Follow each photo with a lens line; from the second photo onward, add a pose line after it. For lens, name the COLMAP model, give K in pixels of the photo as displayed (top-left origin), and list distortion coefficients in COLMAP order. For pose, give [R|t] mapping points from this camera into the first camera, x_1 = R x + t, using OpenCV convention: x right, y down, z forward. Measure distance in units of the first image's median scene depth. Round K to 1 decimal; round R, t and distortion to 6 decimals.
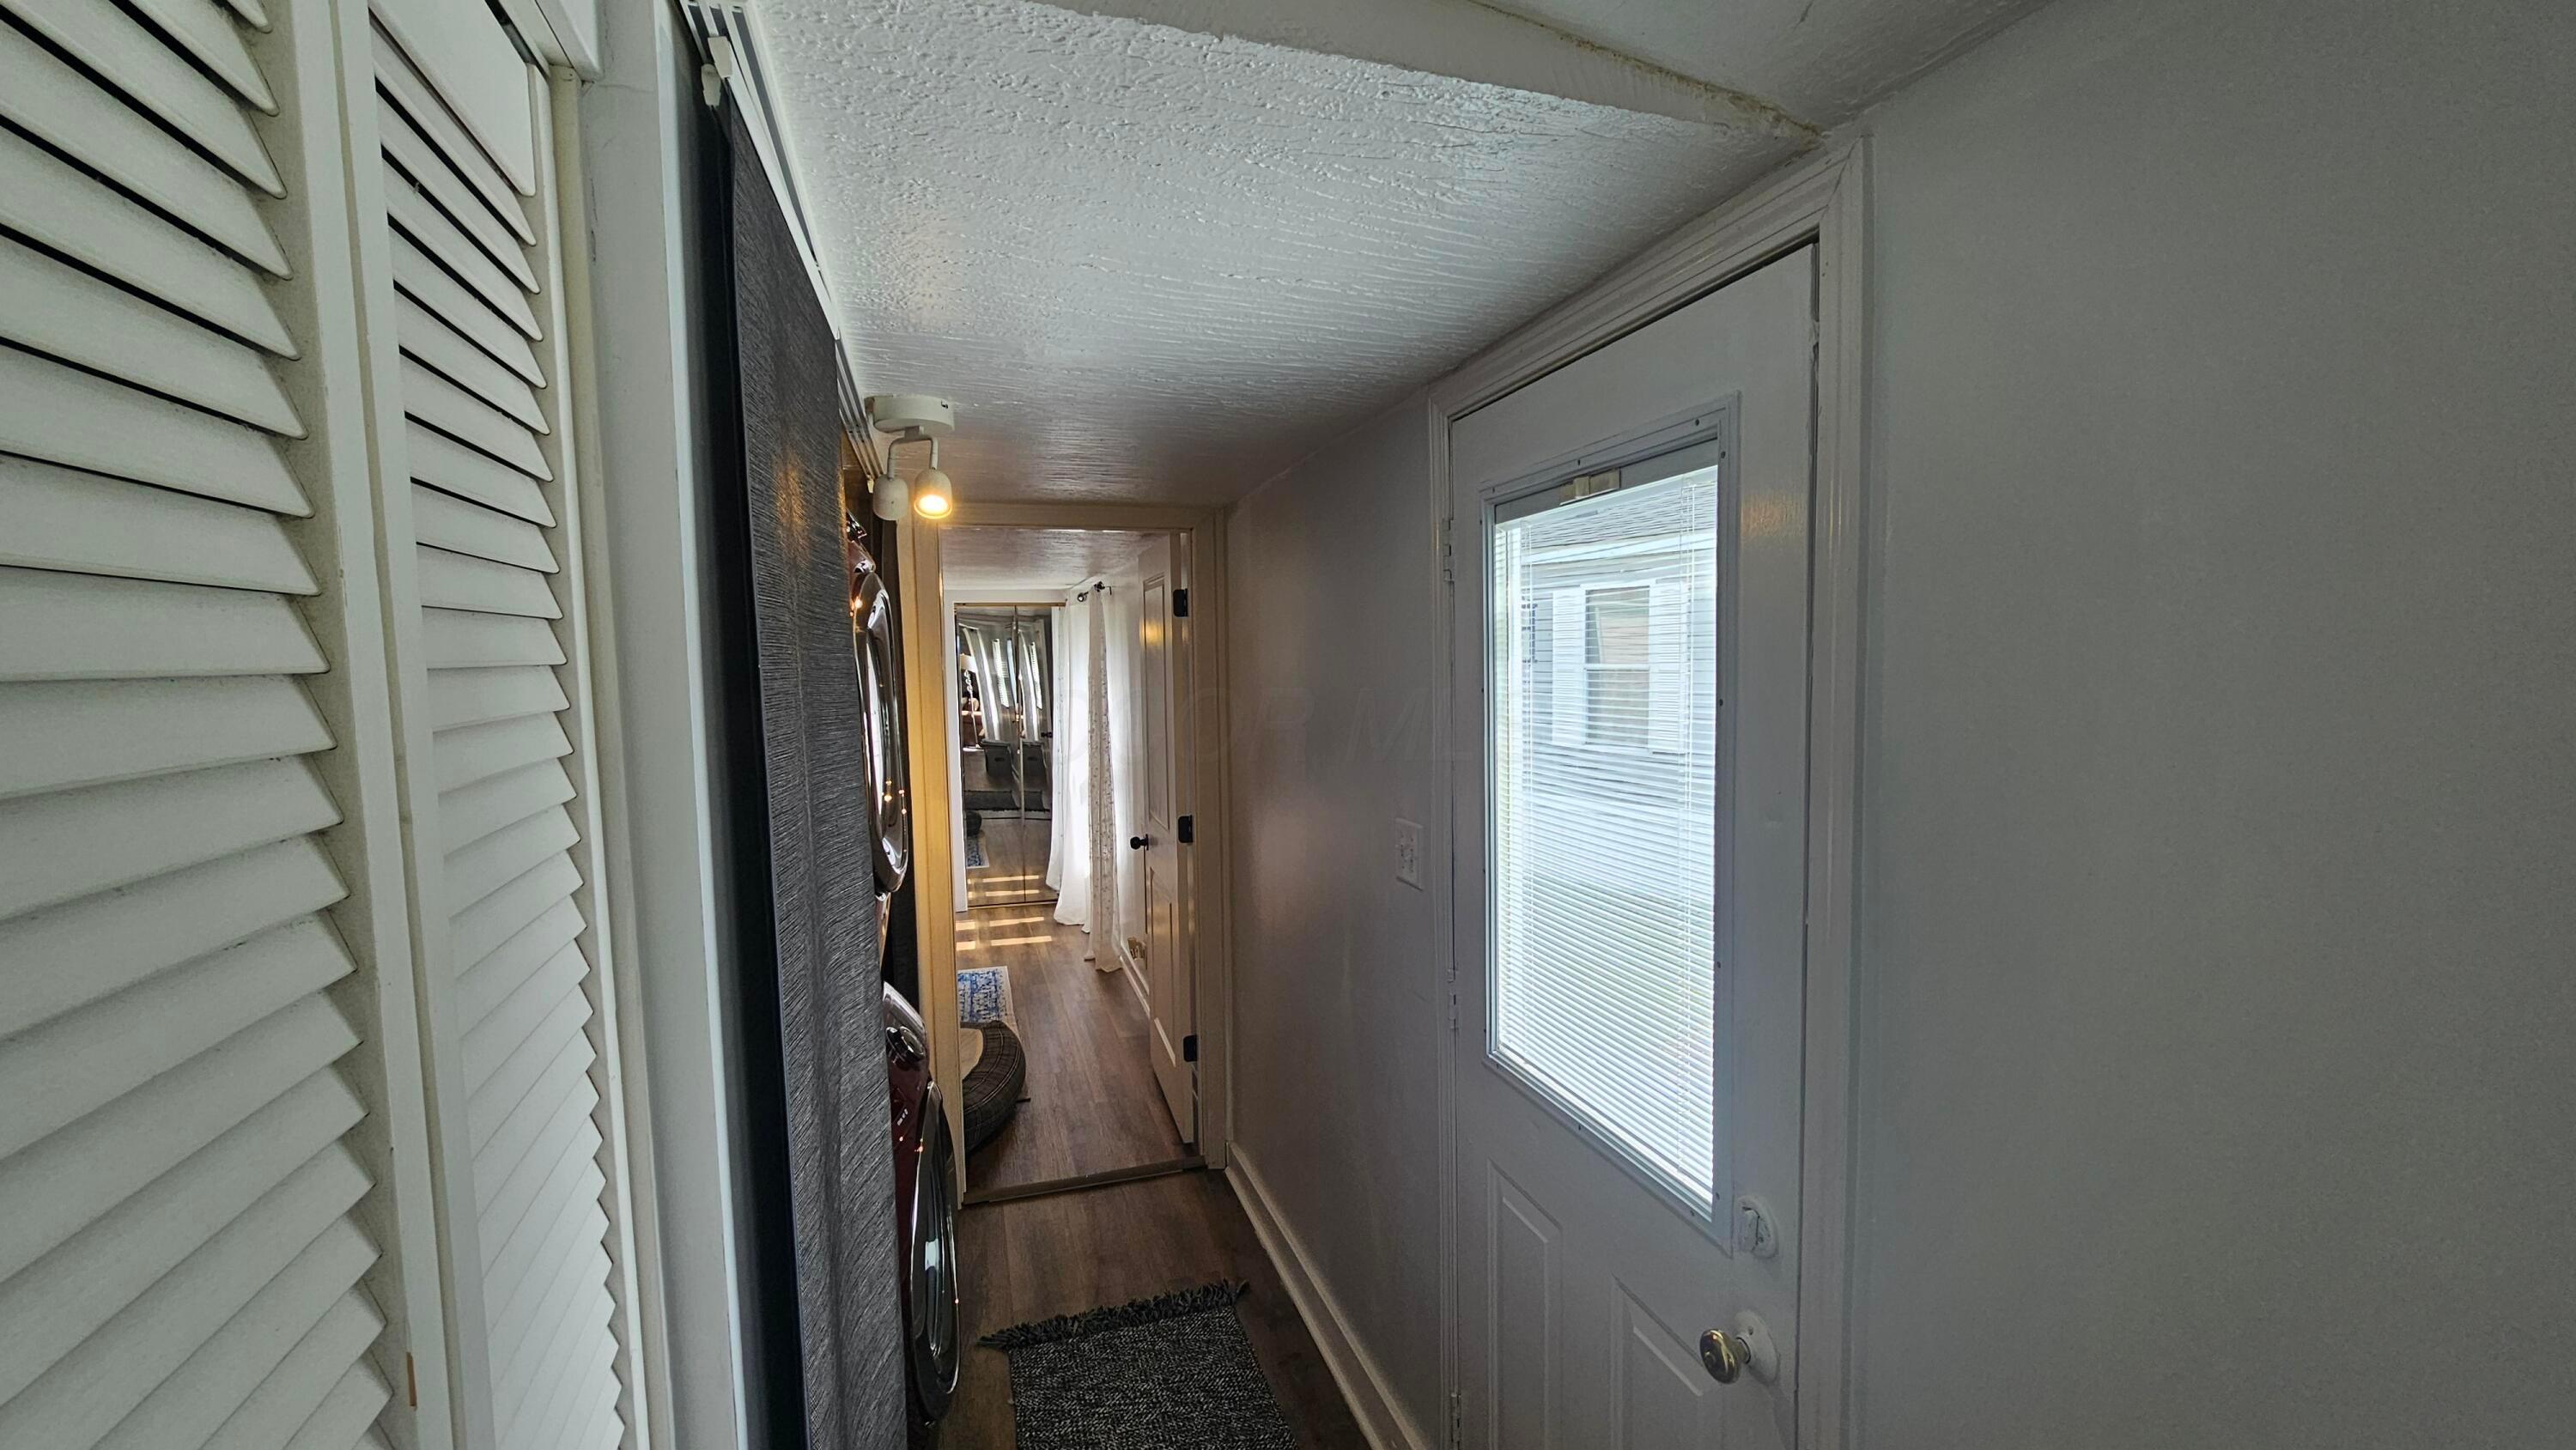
lens RADIAL K [[1050.0, 0, 1288.0], [0, 1050.0, 725.0], [0, 0, 1]] dist [-0.000918, -0.000385]
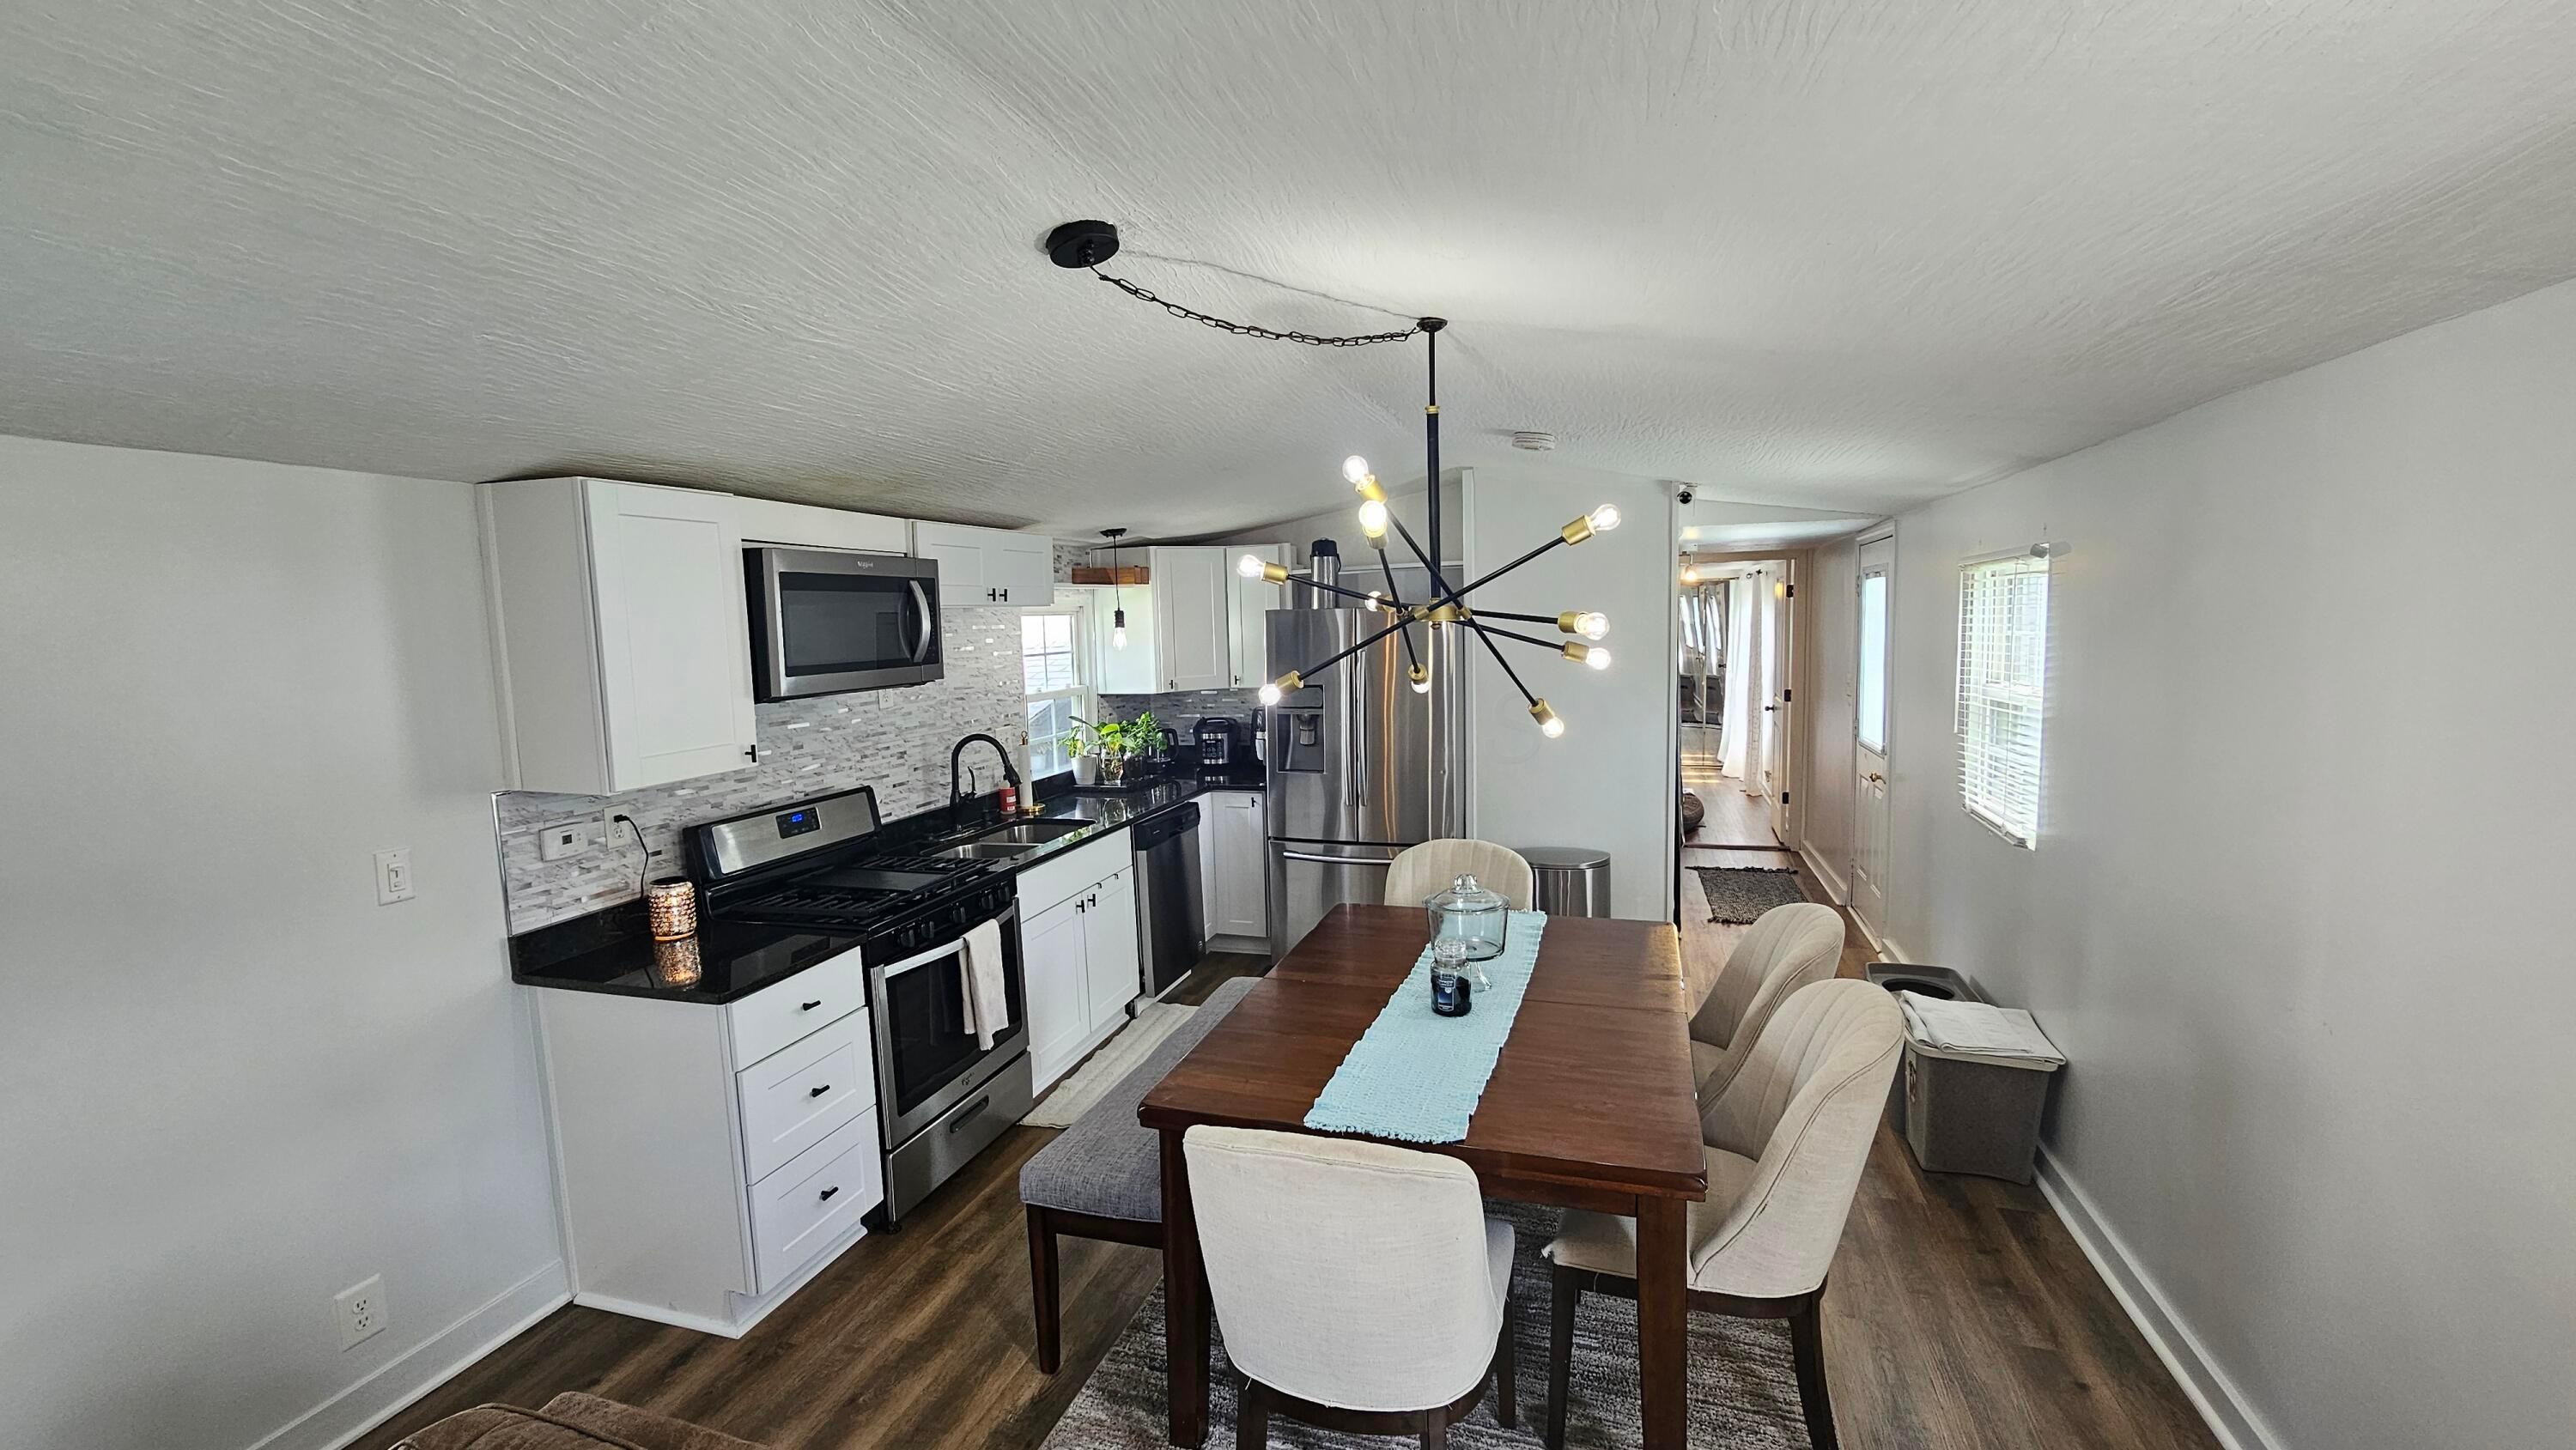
lens RADIAL K [[1050.0, 0, 1288.0], [0, 1050.0, 725.0], [0, 0, 1]] dist [-0.000918, -0.000385]
pose [[0.814256, 0.051828, -0.578188, 0.195486], [-0.023017, 0.998106, 0.057055, 0.036524], [0.580050, -0.033149, 0.813906, -0.836473]]
